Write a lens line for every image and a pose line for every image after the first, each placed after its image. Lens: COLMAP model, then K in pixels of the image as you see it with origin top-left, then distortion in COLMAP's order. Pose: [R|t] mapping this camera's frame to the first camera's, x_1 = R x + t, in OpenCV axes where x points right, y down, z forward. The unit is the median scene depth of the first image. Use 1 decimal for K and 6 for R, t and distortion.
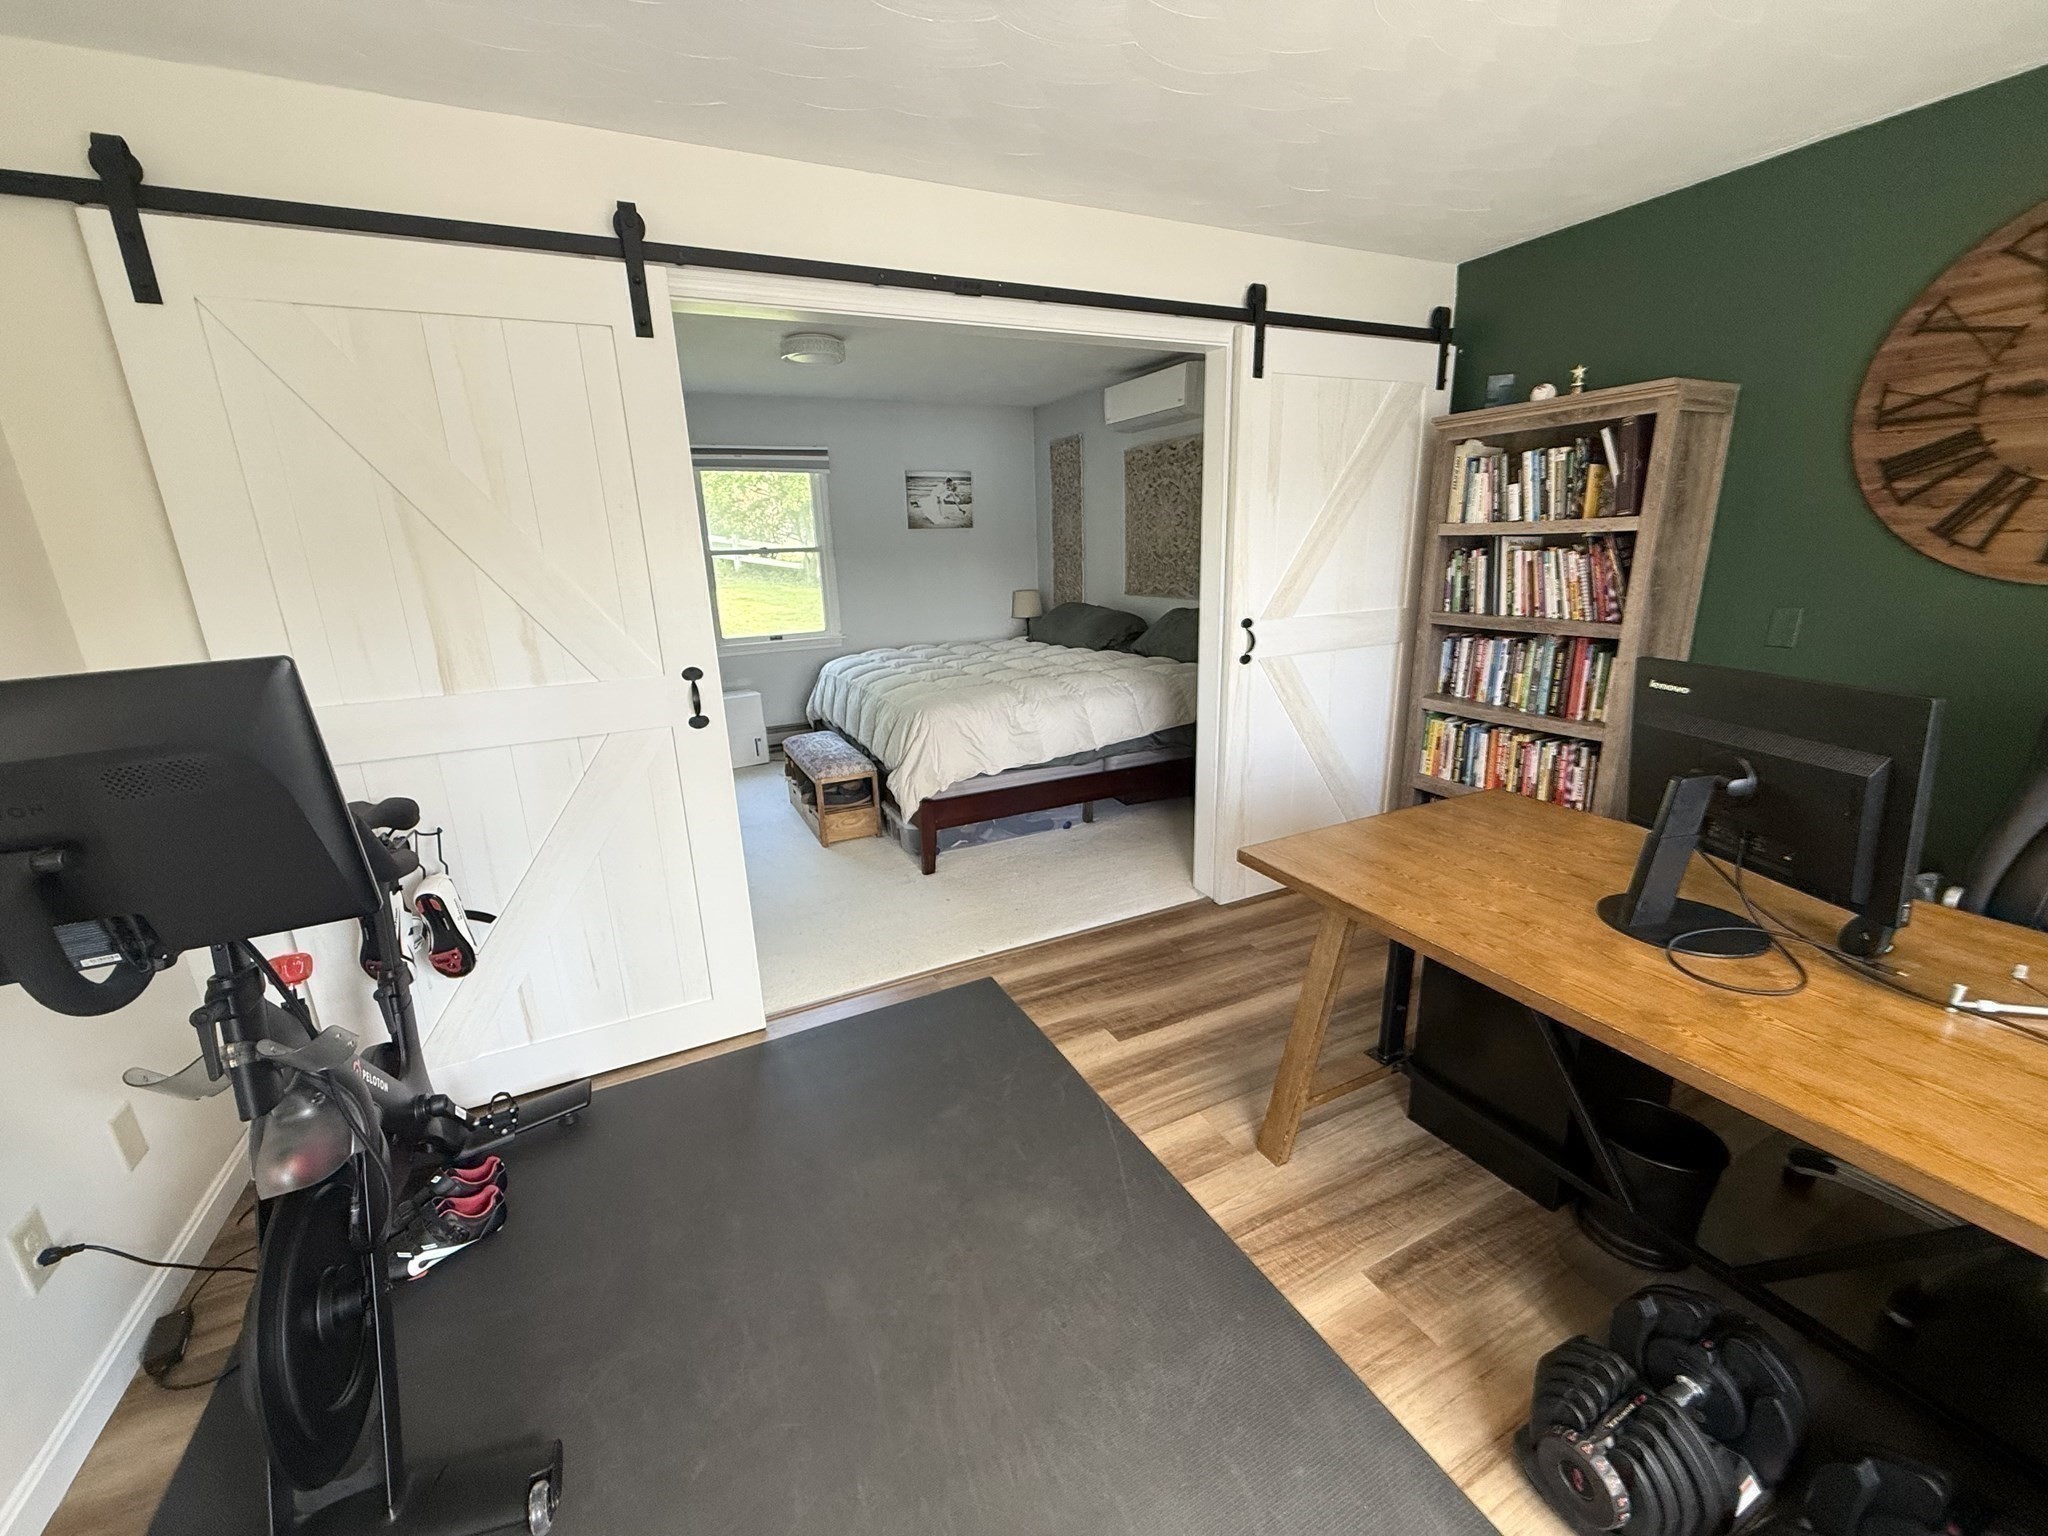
lens RADIAL K [[813.1, 0, 1020.6], [0, 813.1, 768.6], [0, 0, 1]] dist [-0.001282, 0.000001]
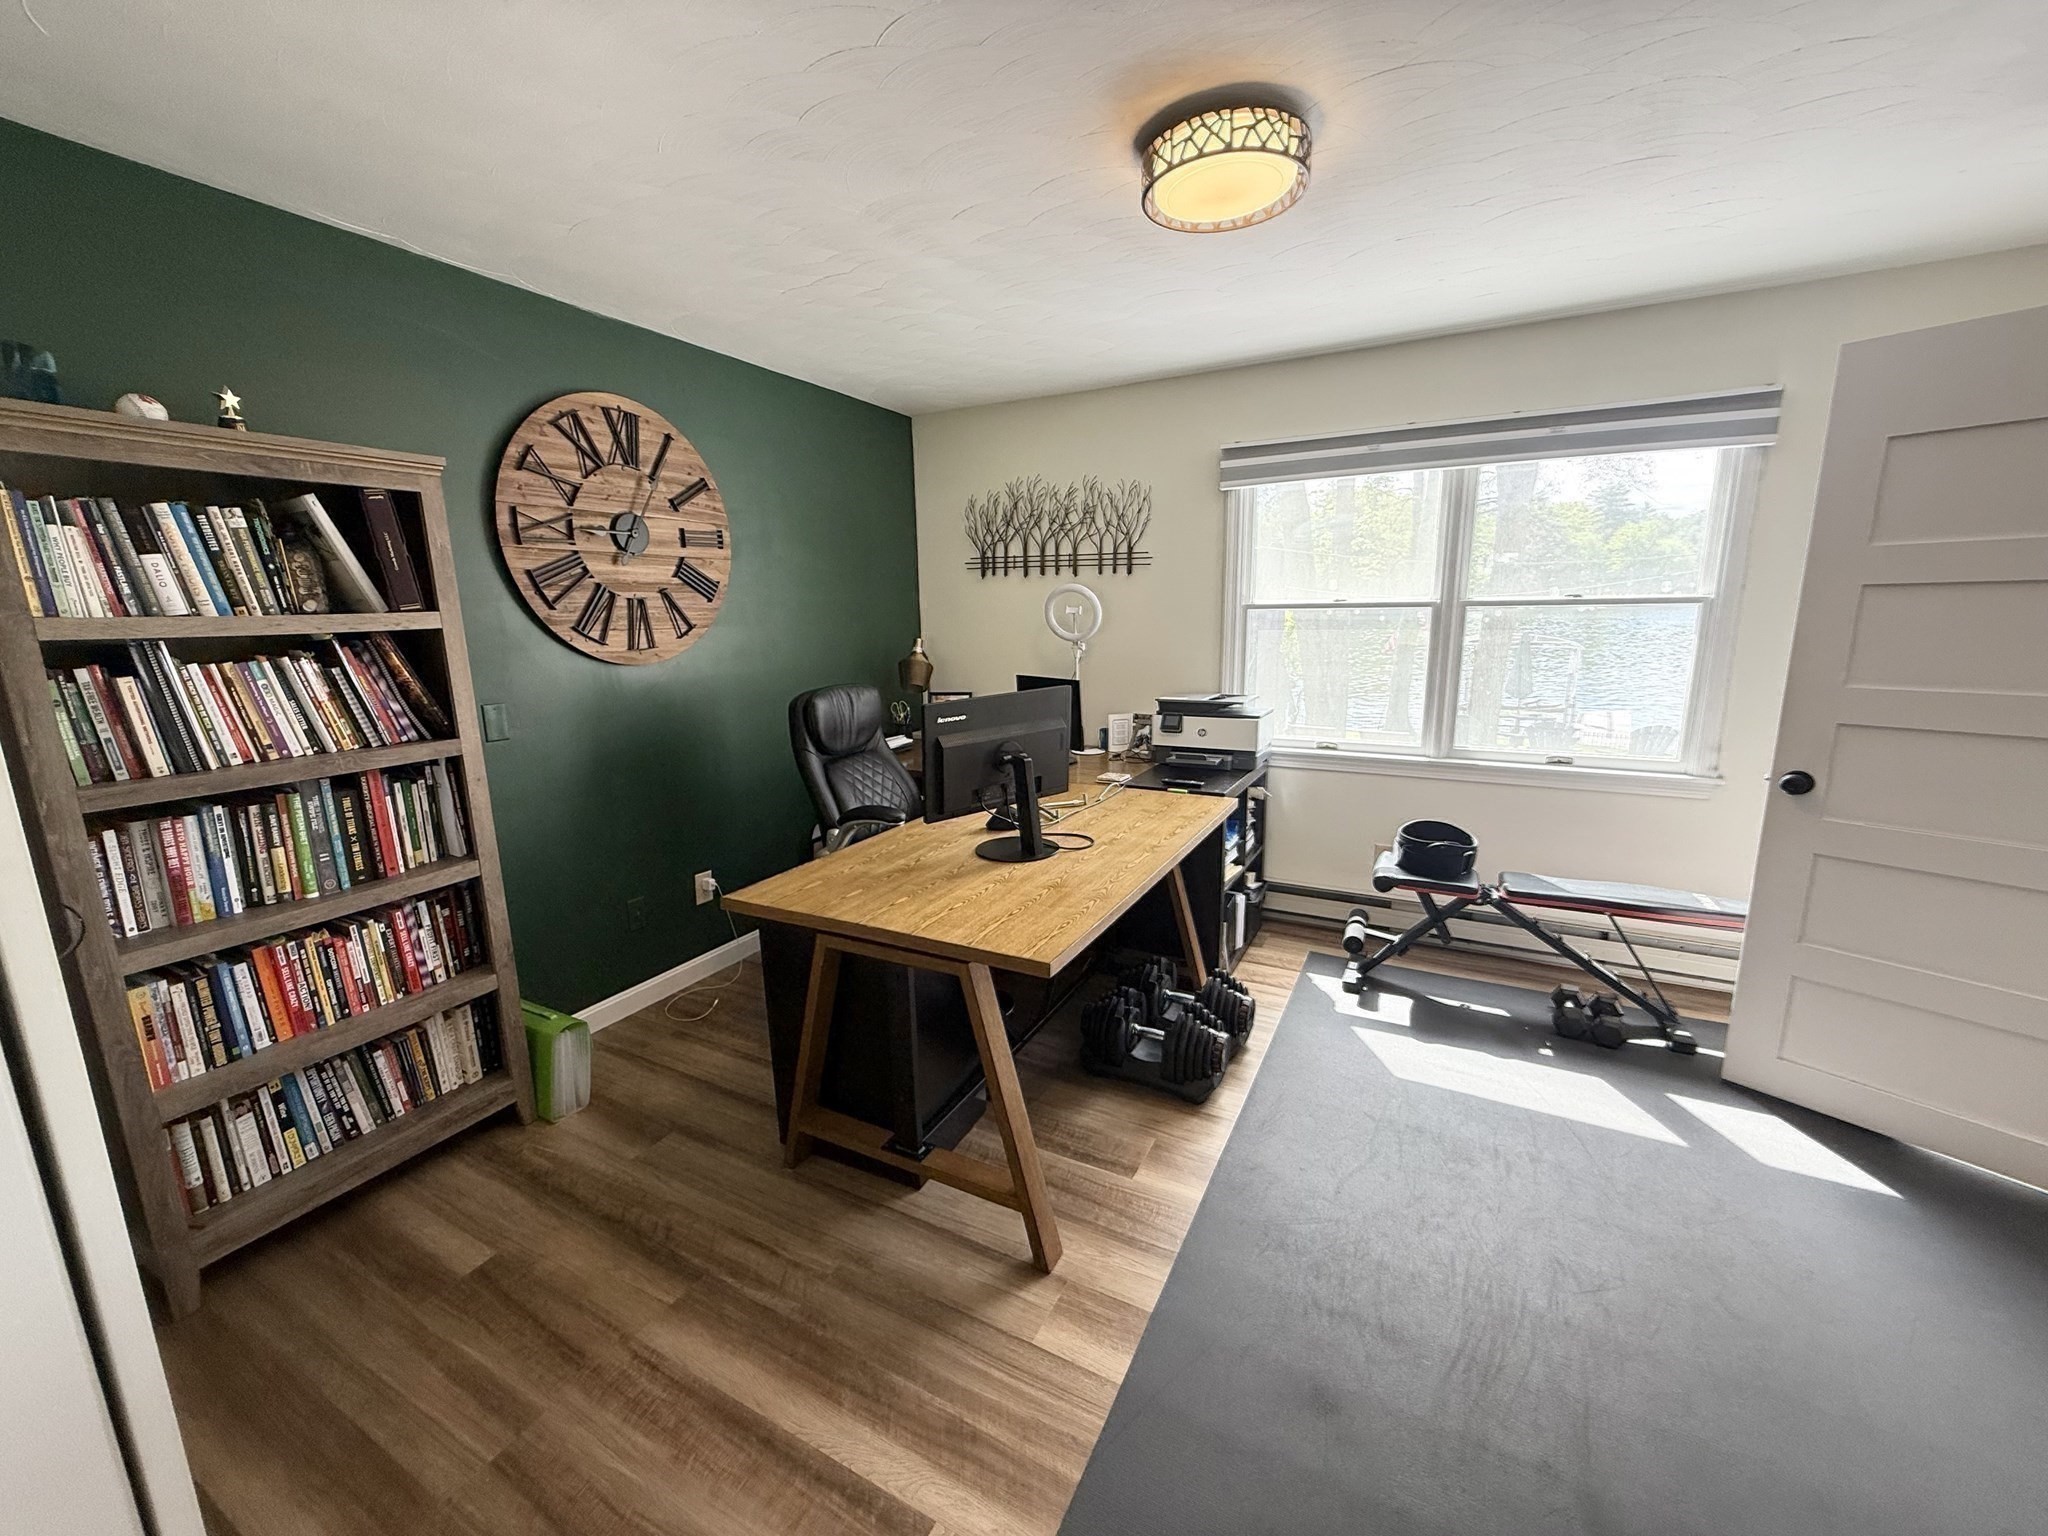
lens RADIAL K [[813.1, 0, 1020.6], [0, 813.1, 768.6], [0, 0, 1]] dist [-0.001282, 0.000001]
pose [[-0.582257, -0.116481, 0.804617, -0.245941], [0.255333, 0.913409, 0.317000, -0.239145], [-0.771869, 0.390021, -0.502097, 0.886638]]
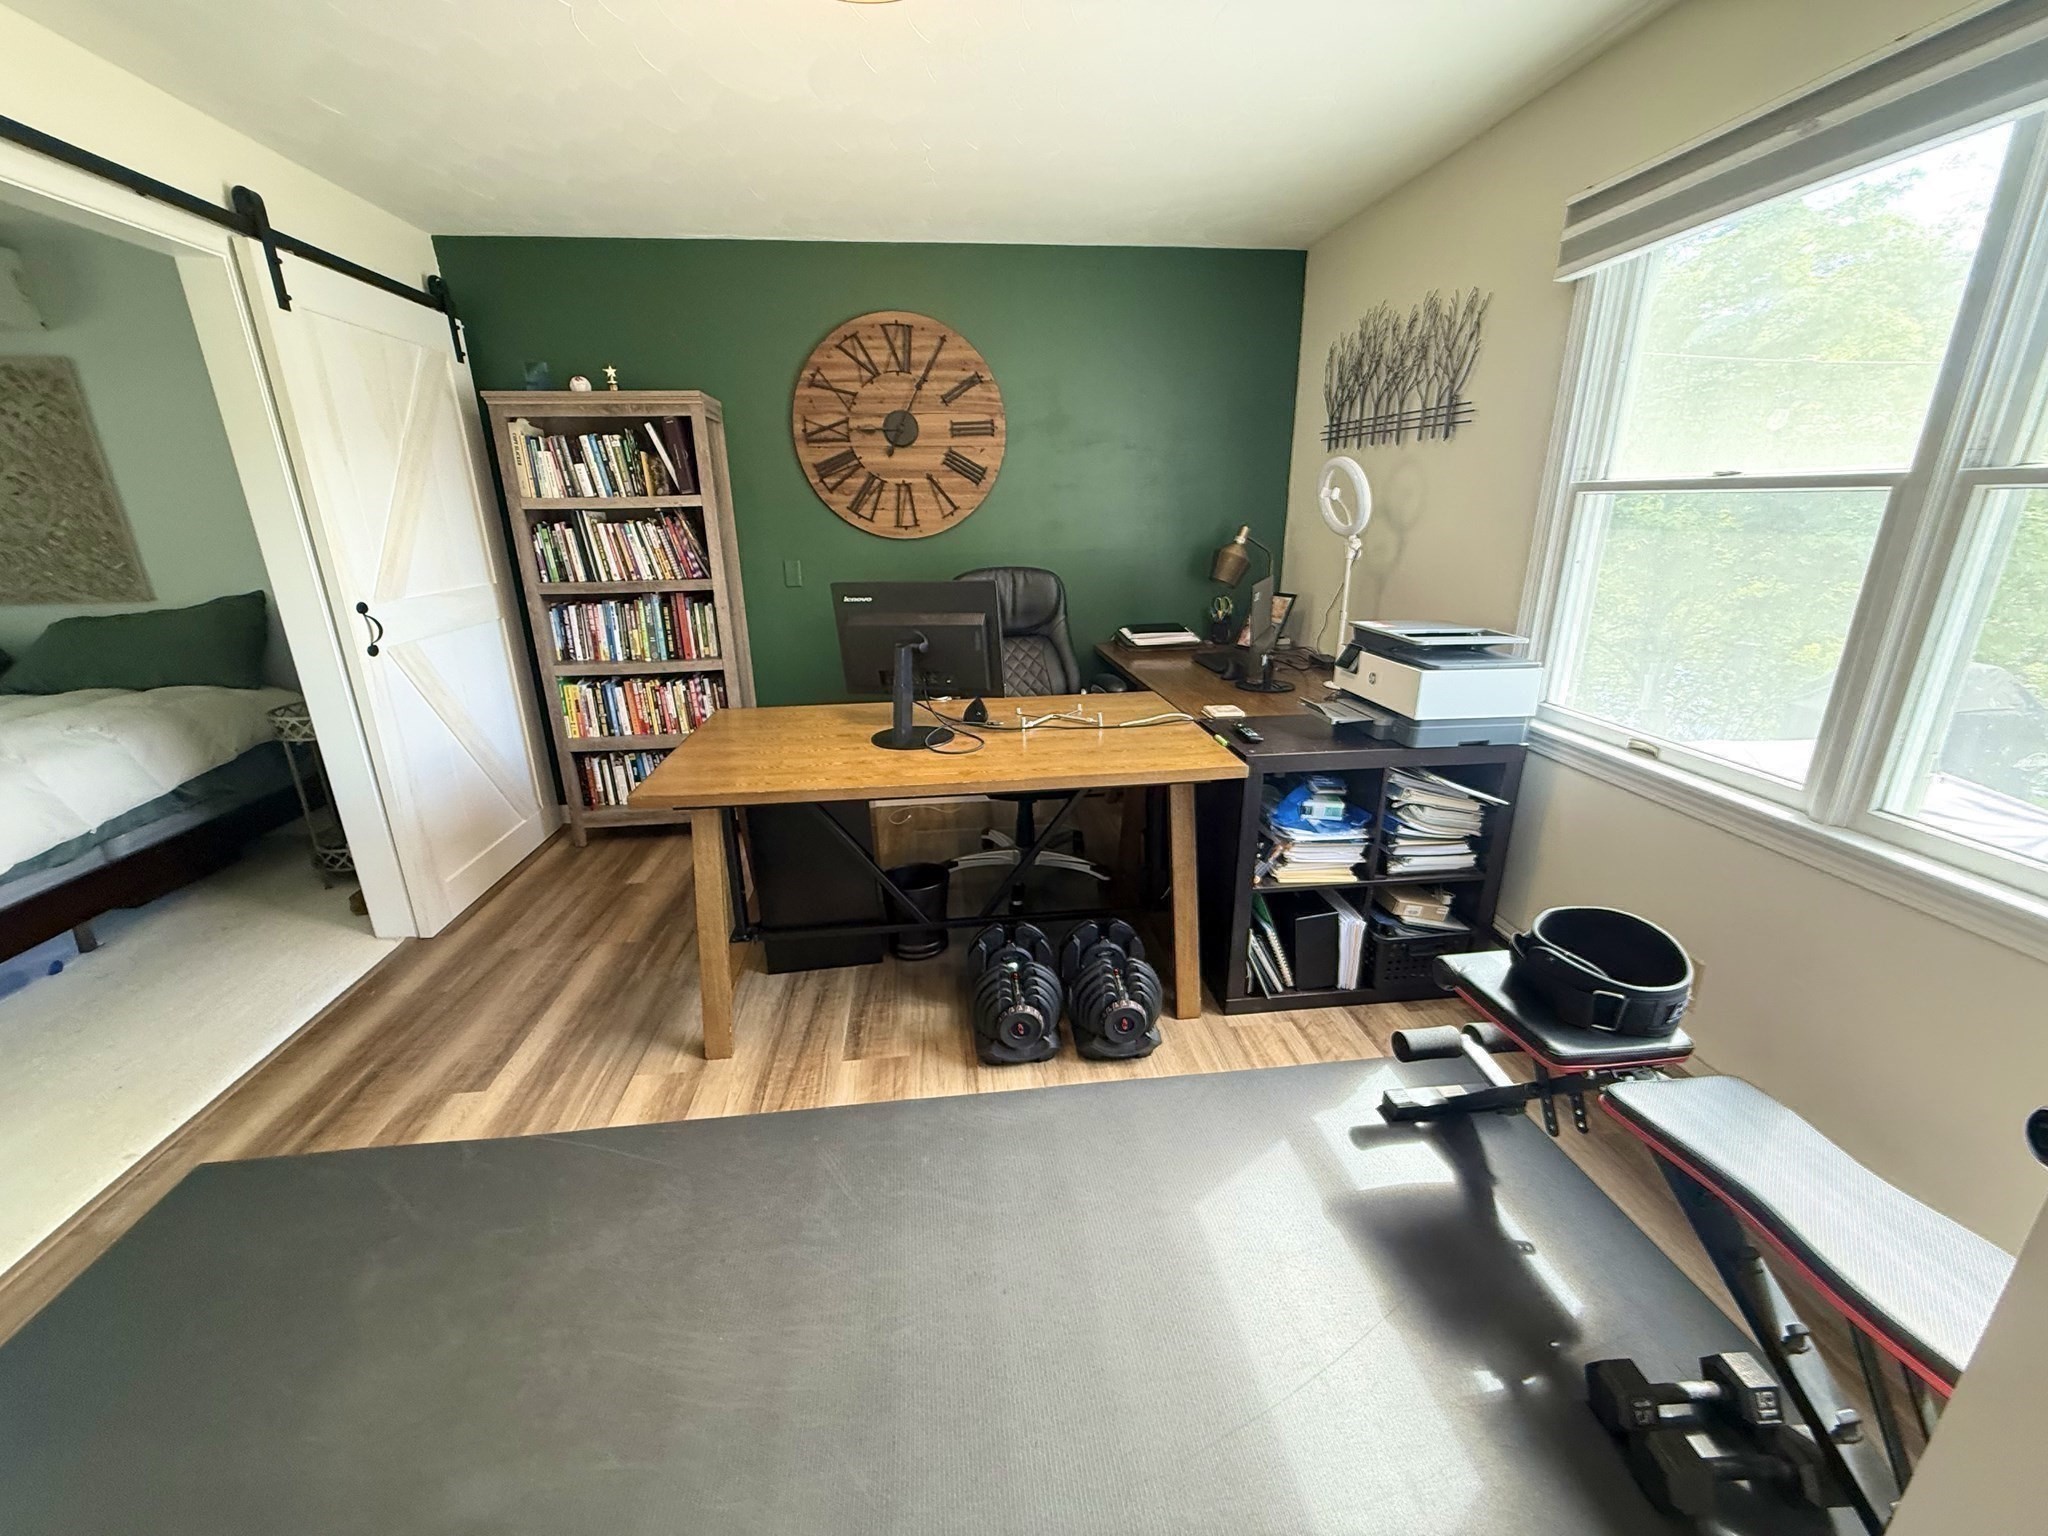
lens RADIAL K [[813.1, 0, 1020.6], [0, 813.1, 768.6], [0, 0, 1]] dist [-0.001282, 0.000001]
pose [[0.338316, -0.264661, 0.903049, -0.317713], [0.258092, 0.948934, 0.181418, 0.003483], [-0.904948, 0.171693, 0.389347, 0.084265]]
